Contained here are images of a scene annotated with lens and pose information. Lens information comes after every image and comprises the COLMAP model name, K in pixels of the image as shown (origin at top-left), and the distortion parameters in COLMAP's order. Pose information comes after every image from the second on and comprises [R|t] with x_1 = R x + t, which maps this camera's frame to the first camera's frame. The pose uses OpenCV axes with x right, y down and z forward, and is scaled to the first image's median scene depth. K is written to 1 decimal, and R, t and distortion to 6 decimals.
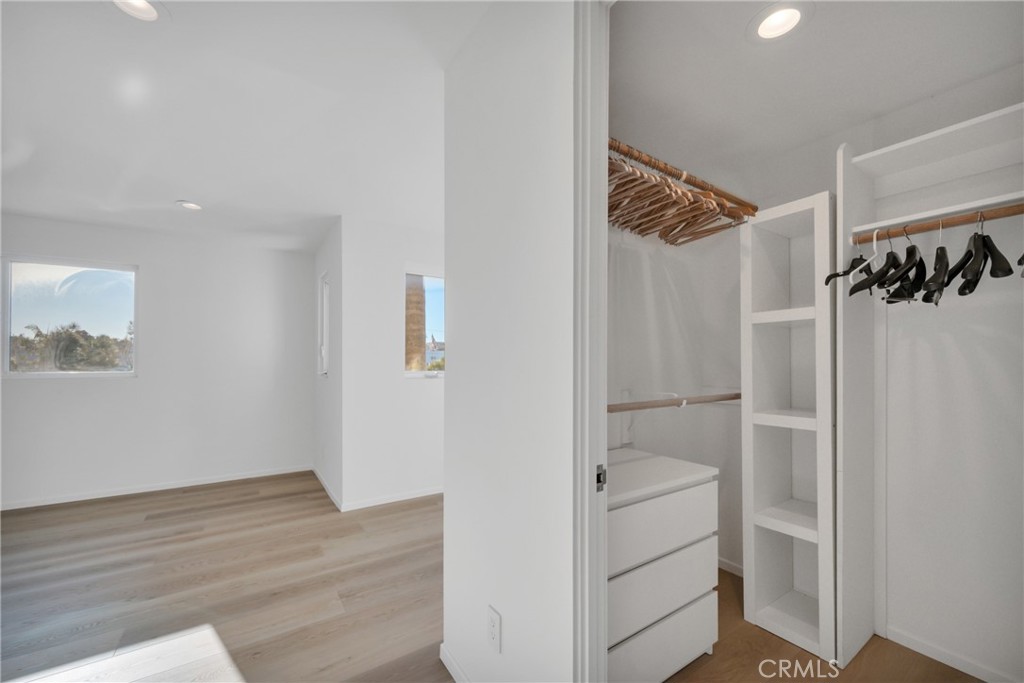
lens RADIAL K [[406.8, 0, 535.1], [0, 406.8, 360.3], [0, 0, 1]] dist [0.000915, -0.000067]
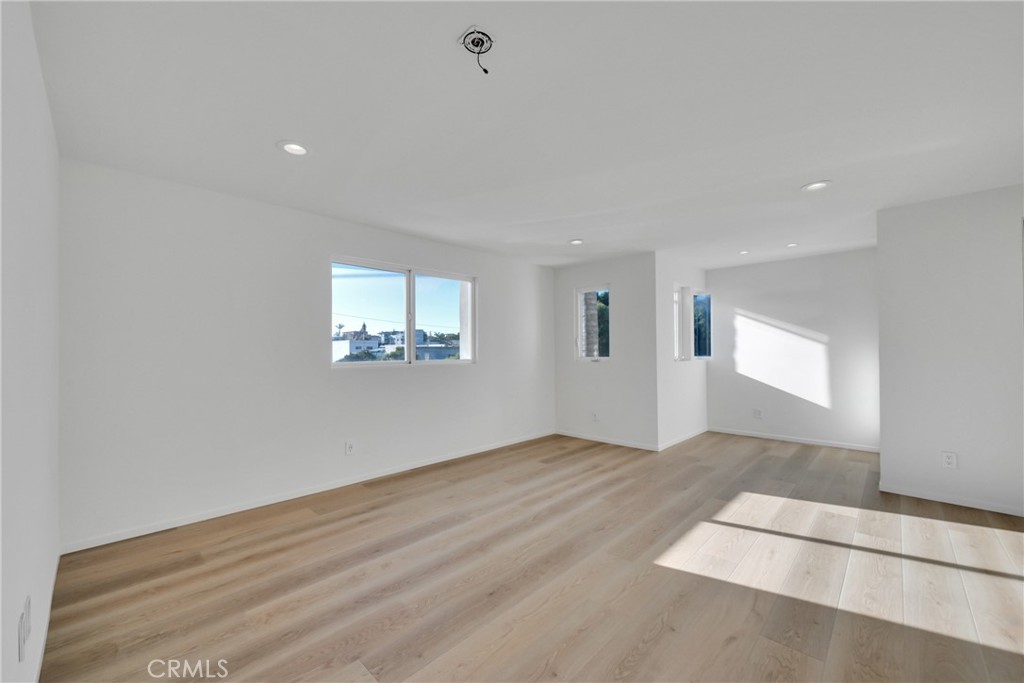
lens RADIAL K [[406.8, 0, 510.9], [0, 406.8, 345.6], [0, 0, 1]] dist [0.000915, -0.000067]
pose [[0.980500, -0.007761, 0.196364, -1.286626], [0.009275, 0.999934, -0.006791, -0.008706], [-0.196298, 0.008480, 0.980508, -0.347456]]
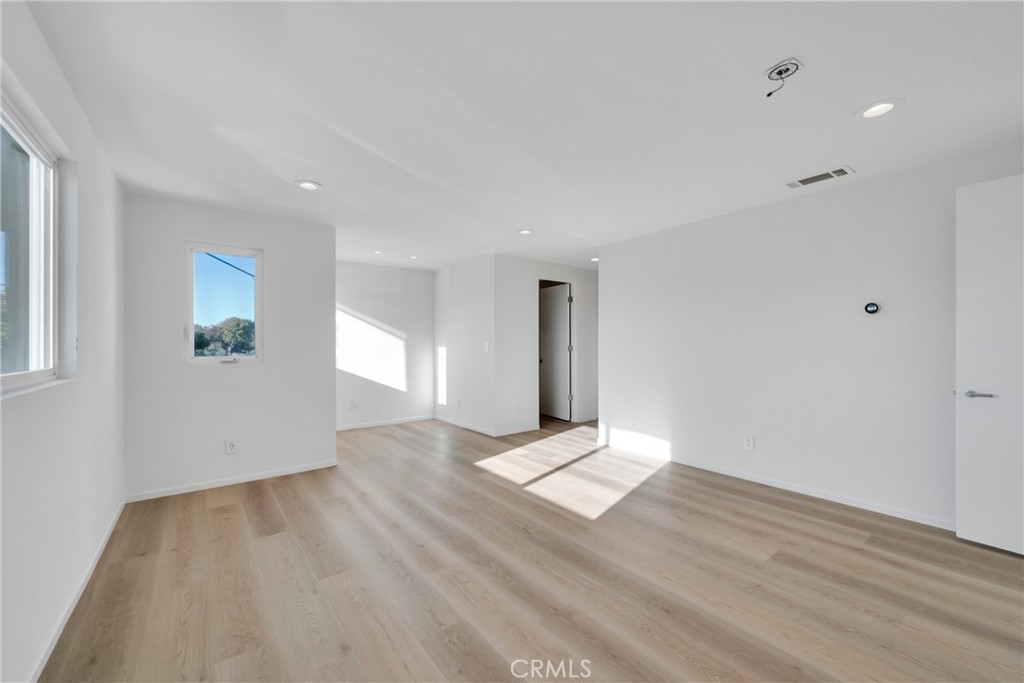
lens RADIAL K [[406.8, 0, 513.0], [0, 406.8, 338.7], [0, 0, 1]] dist [0.000915, -0.000067]
pose [[-0.070917, 0.007912, 0.997451, -1.759697], [-0.000566, 0.999968, -0.007972, -0.007422], [-0.997482, -0.001130, -0.070911, 0.548156]]
